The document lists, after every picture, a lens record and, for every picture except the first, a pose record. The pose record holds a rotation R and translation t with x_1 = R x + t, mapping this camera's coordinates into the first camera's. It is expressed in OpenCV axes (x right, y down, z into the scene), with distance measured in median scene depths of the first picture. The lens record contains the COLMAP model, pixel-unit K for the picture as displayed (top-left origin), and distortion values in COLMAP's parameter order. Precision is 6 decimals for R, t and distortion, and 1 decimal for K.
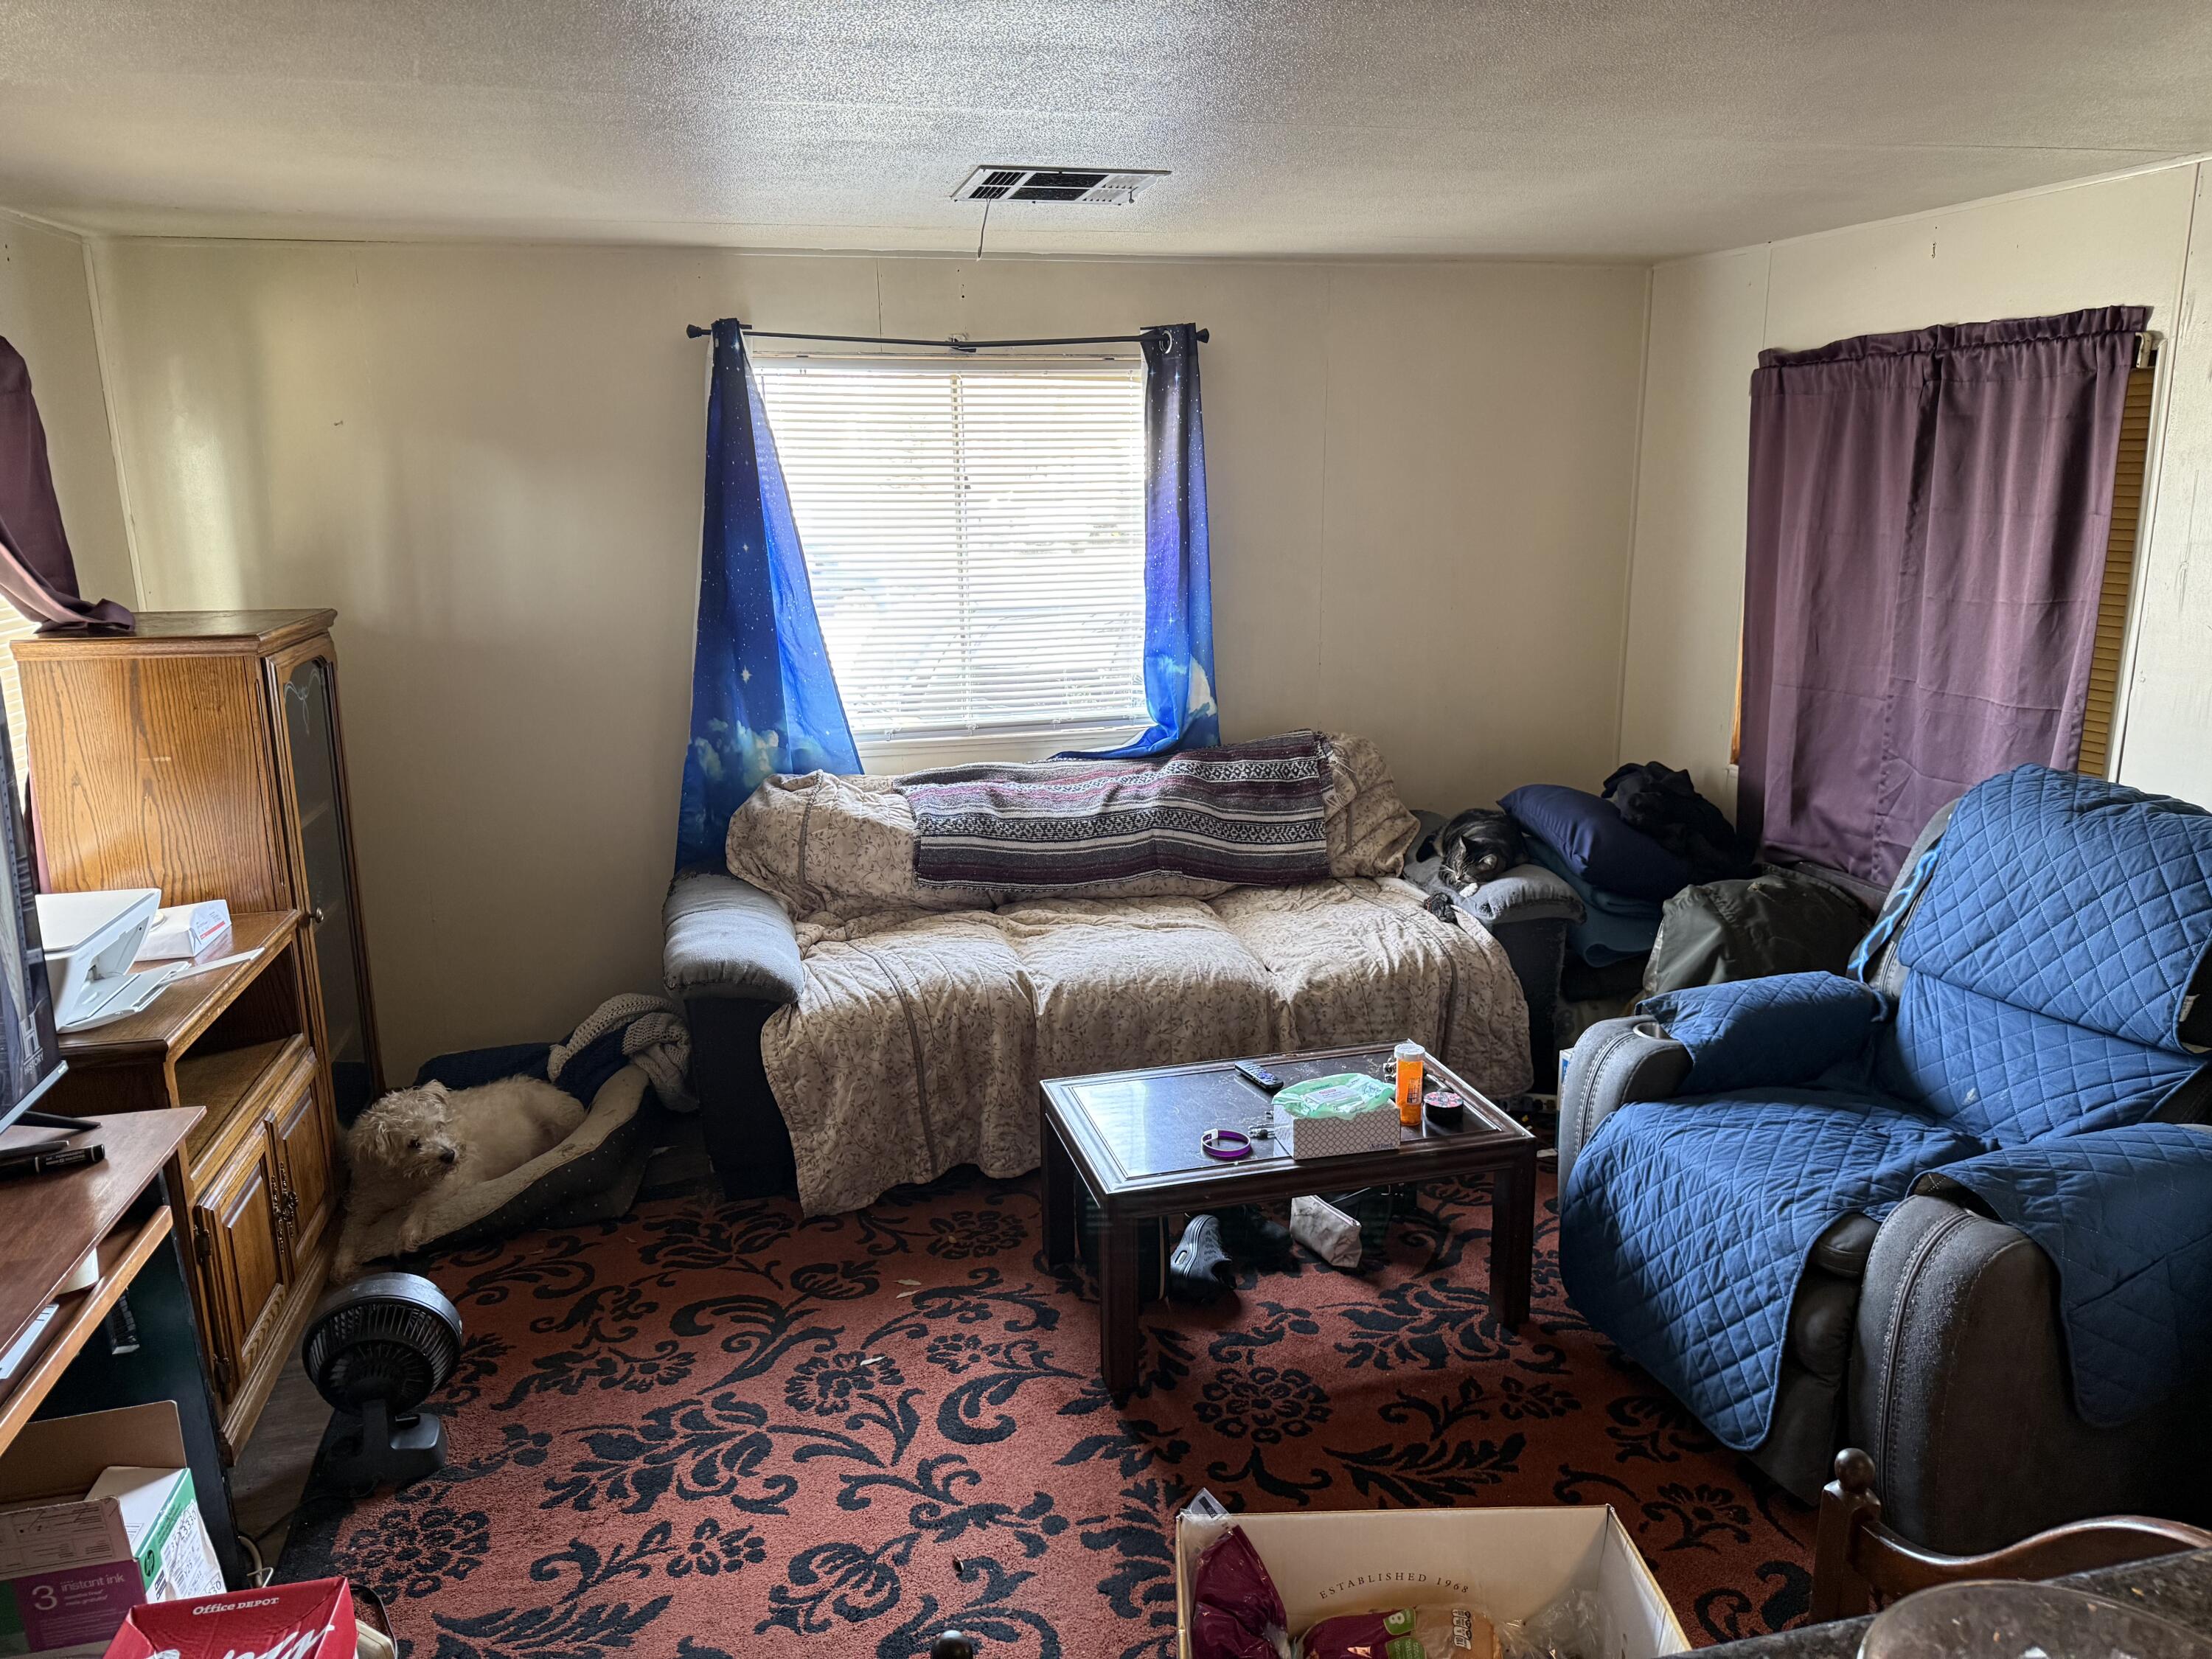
lens RADIAL K [[1565.0, 0, 1105.8], [0, 1565.0, 842.5], [0, 0, 1]] dist [0.203491, -0.378301]
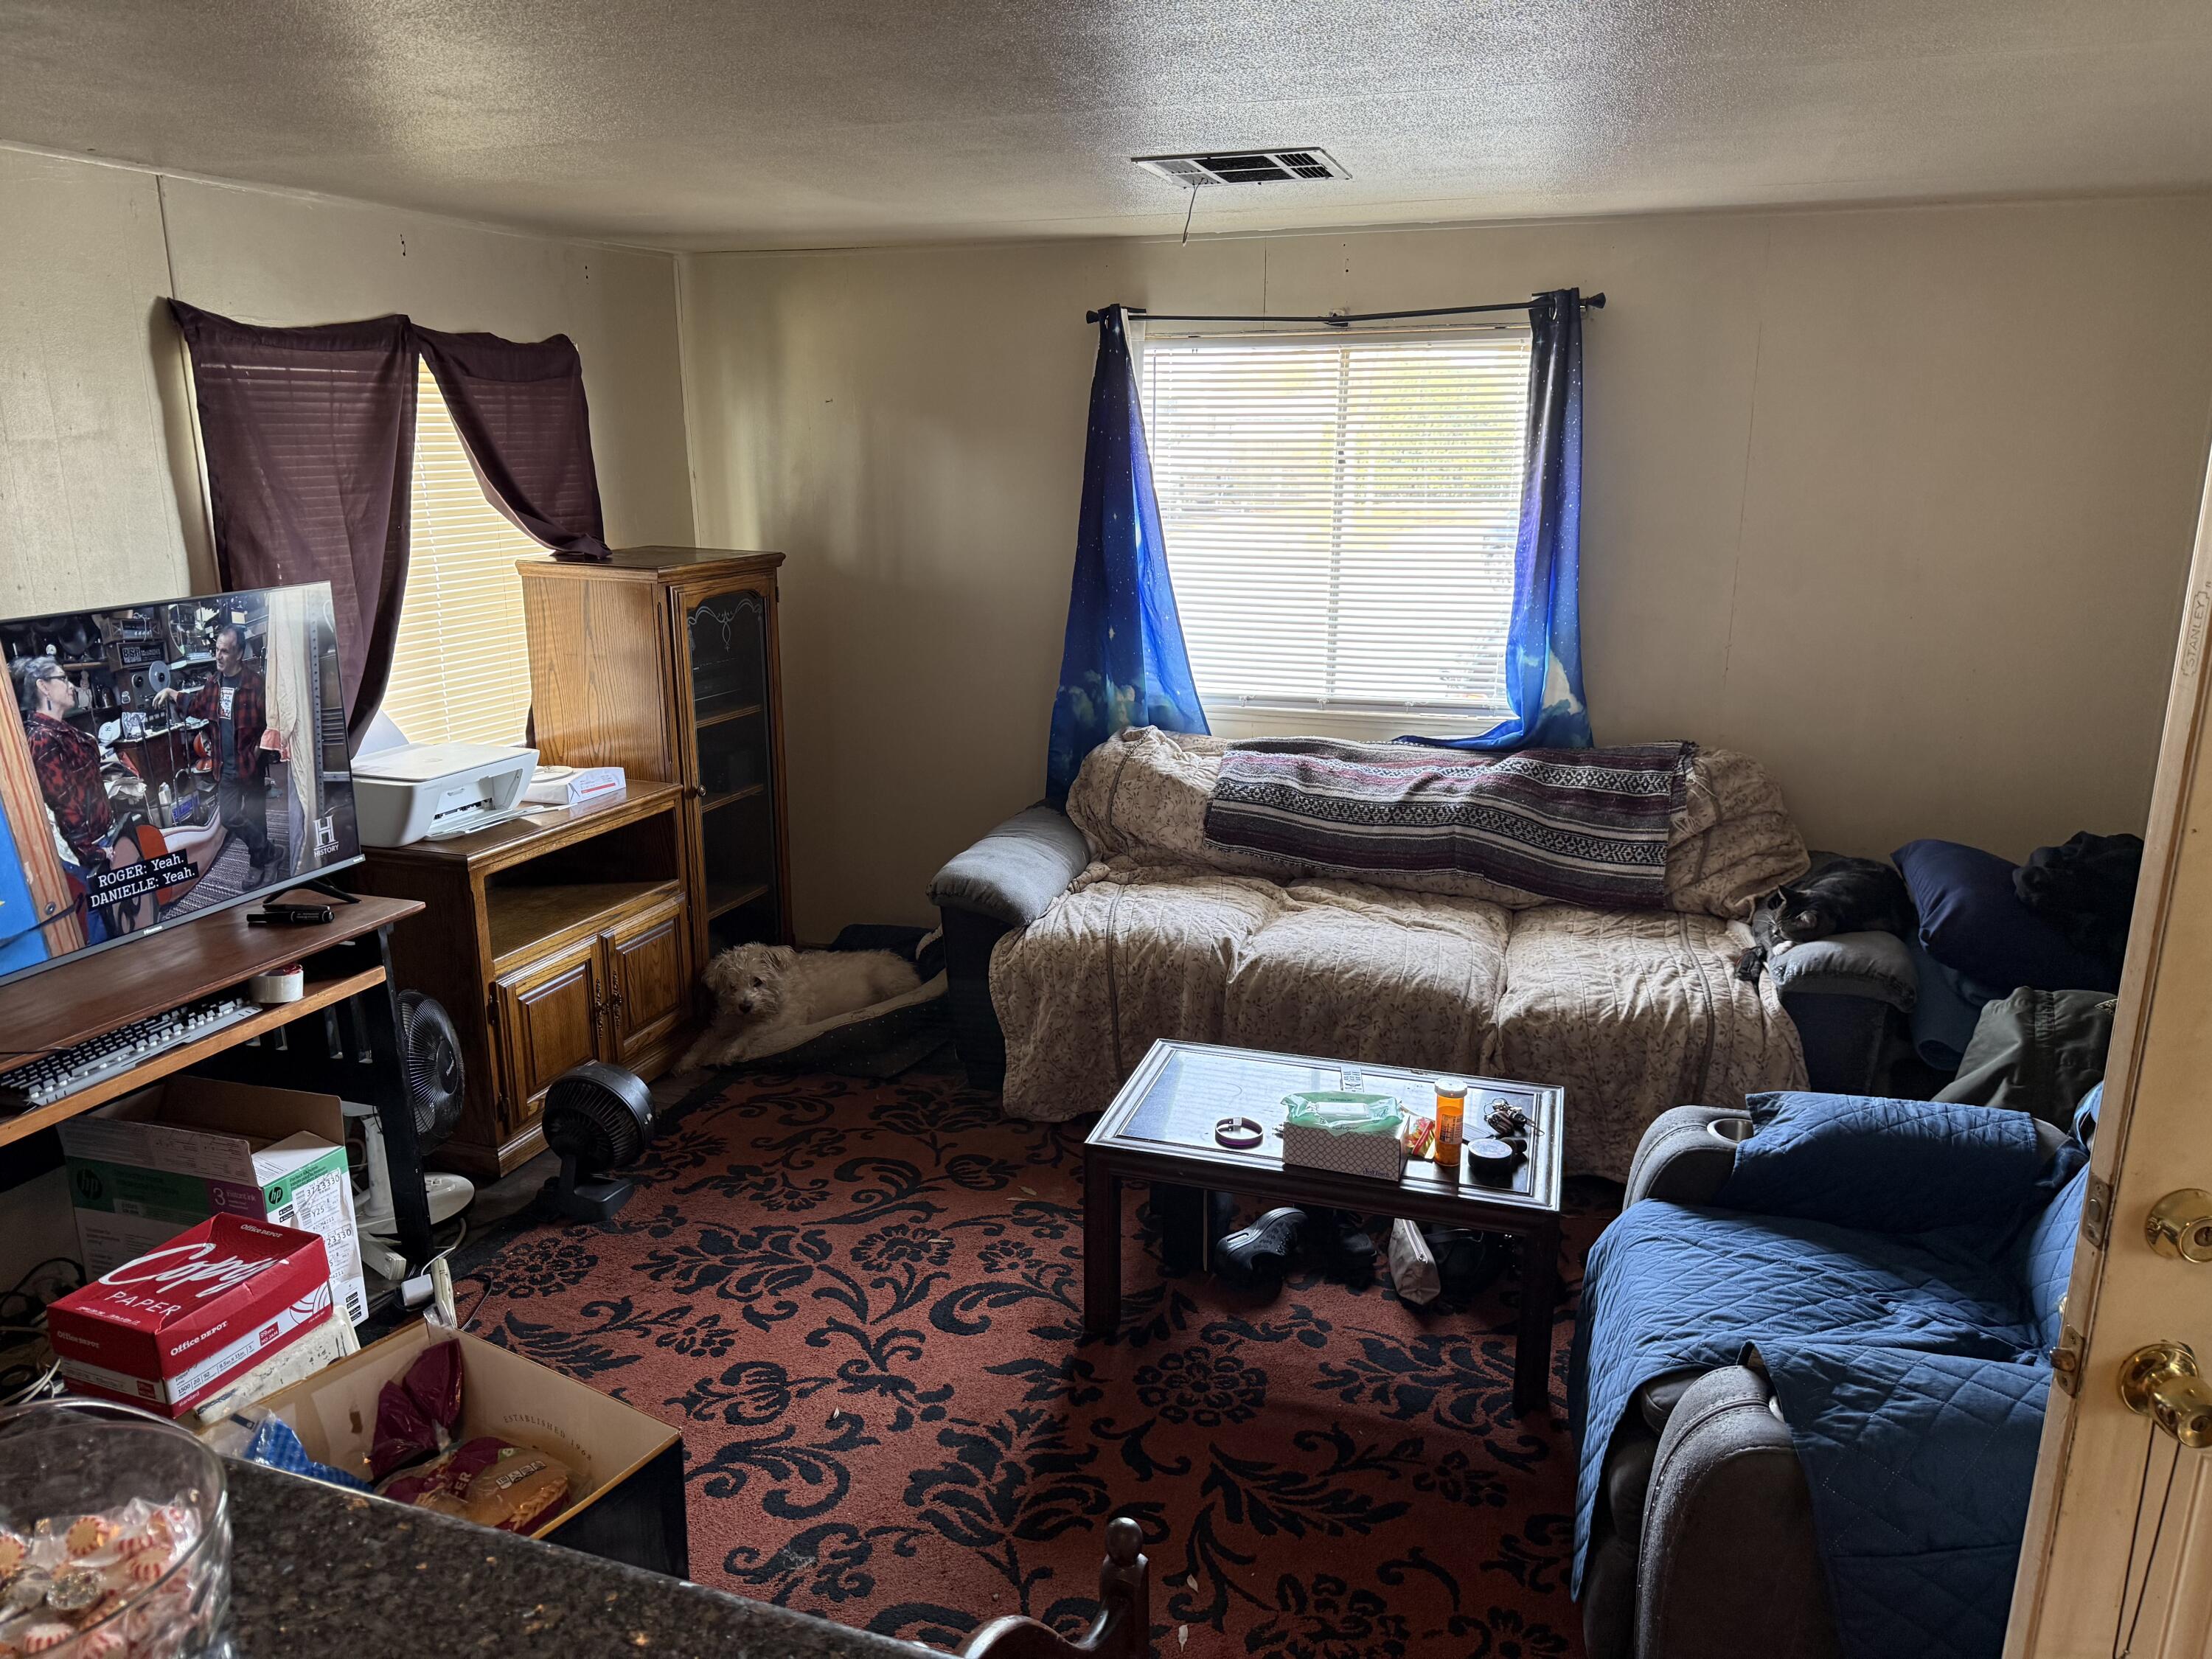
lens RADIAL K [[1565.0, 0, 1105.8], [0, 1565.0, 842.5], [0, 0, 1]] dist [0.203491, -0.378301]
pose [[0.841886, 0.148927, -0.518699, 0.372193], [-0.137021, 0.988659, 0.061466, -0.029833], [0.521971, 0.019325, 0.852744, 0.075567]]
